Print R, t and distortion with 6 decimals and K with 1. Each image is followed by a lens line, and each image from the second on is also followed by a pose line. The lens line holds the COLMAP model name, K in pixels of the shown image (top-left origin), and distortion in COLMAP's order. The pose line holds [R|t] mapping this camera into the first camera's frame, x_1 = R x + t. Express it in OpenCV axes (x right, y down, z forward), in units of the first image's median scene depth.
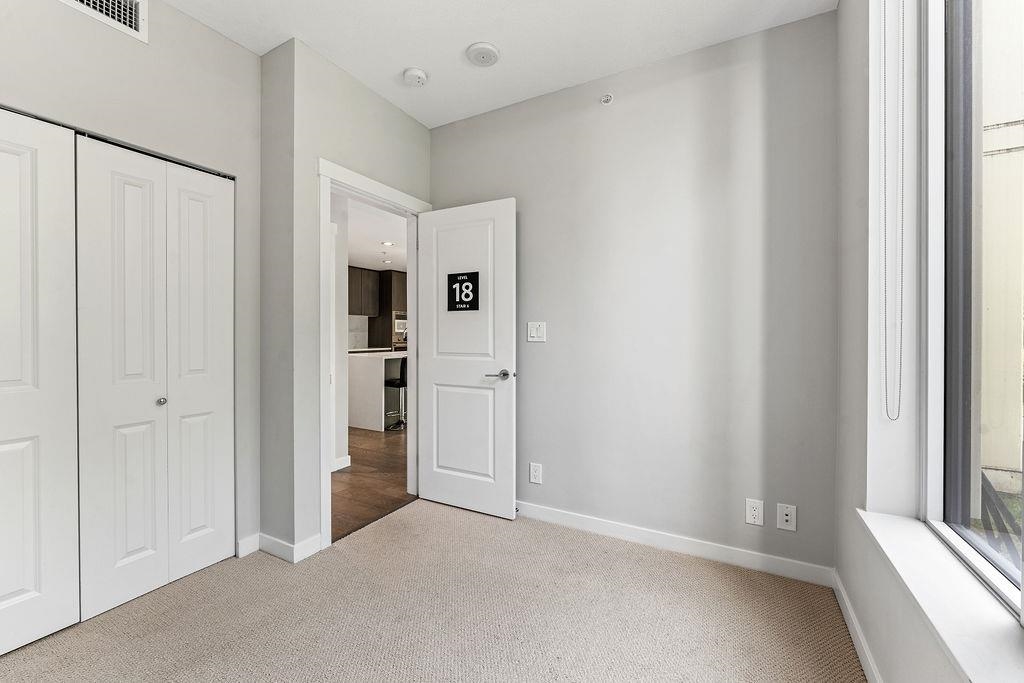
lens RADIAL K [[414.0, 0, 512.0], [0, 414.0, 338.6], [0, 0, 1]] dist [-0.004275, -0.000183]
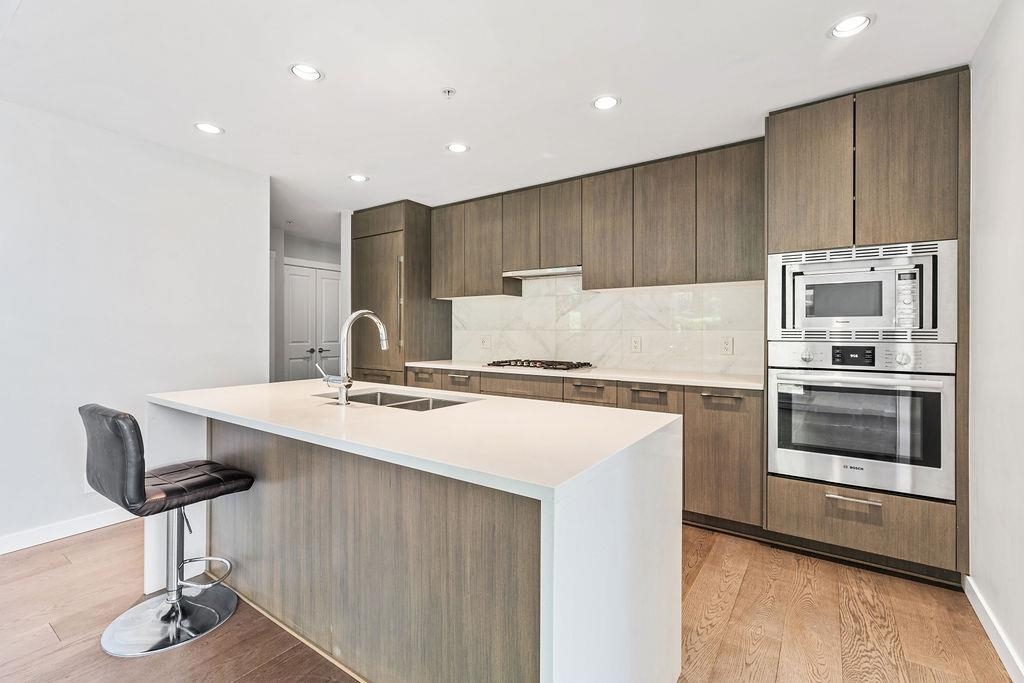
lens RADIAL K [[458.0, 0, 516.4], [0, 458.0, 330.4], [0, 0, 1]] dist [-0.000820, -0.000252]
pose [[-0.103775, -0.006187, -0.994582, 0.043414], [-0.021604, 0.999759, -0.003965, -0.009750], [0.994366, 0.021075, -0.103883, 0.858765]]
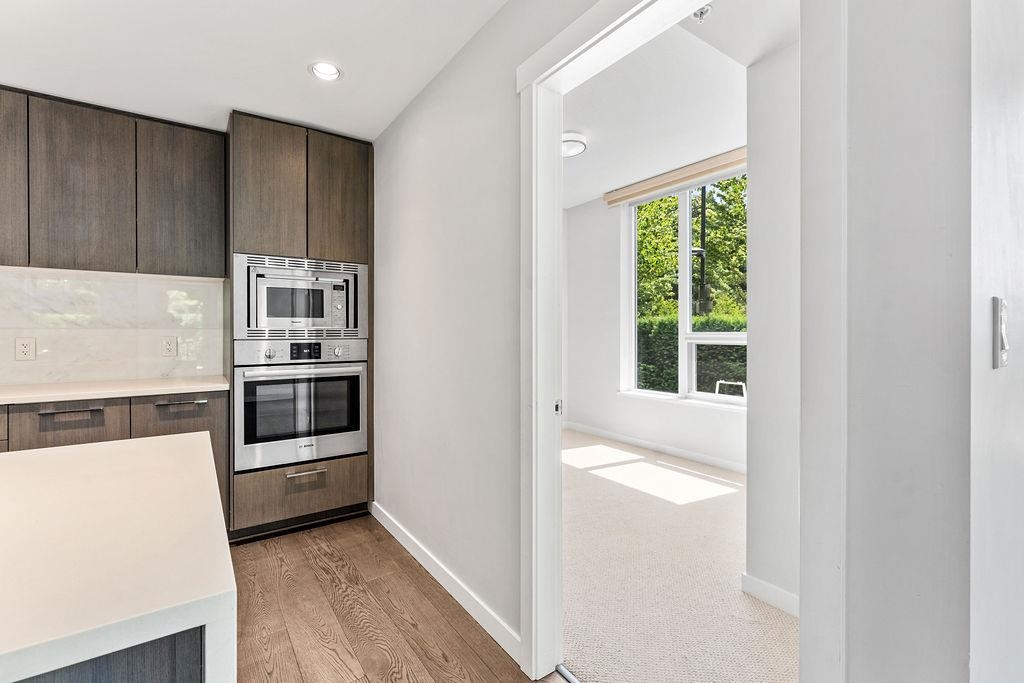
lens RADIAL K [[430.1, 0, 458.7], [0, 430.1, 333.9], [0, 0, 1]] dist [0.001616, 0.000063]
pose [[0.868284, -0.003525, -0.496054, -0.008735], [-0.004820, 0.999868, -0.015542, -0.007844], [0.496044, 0.015886, 0.868152, 0.819123]]
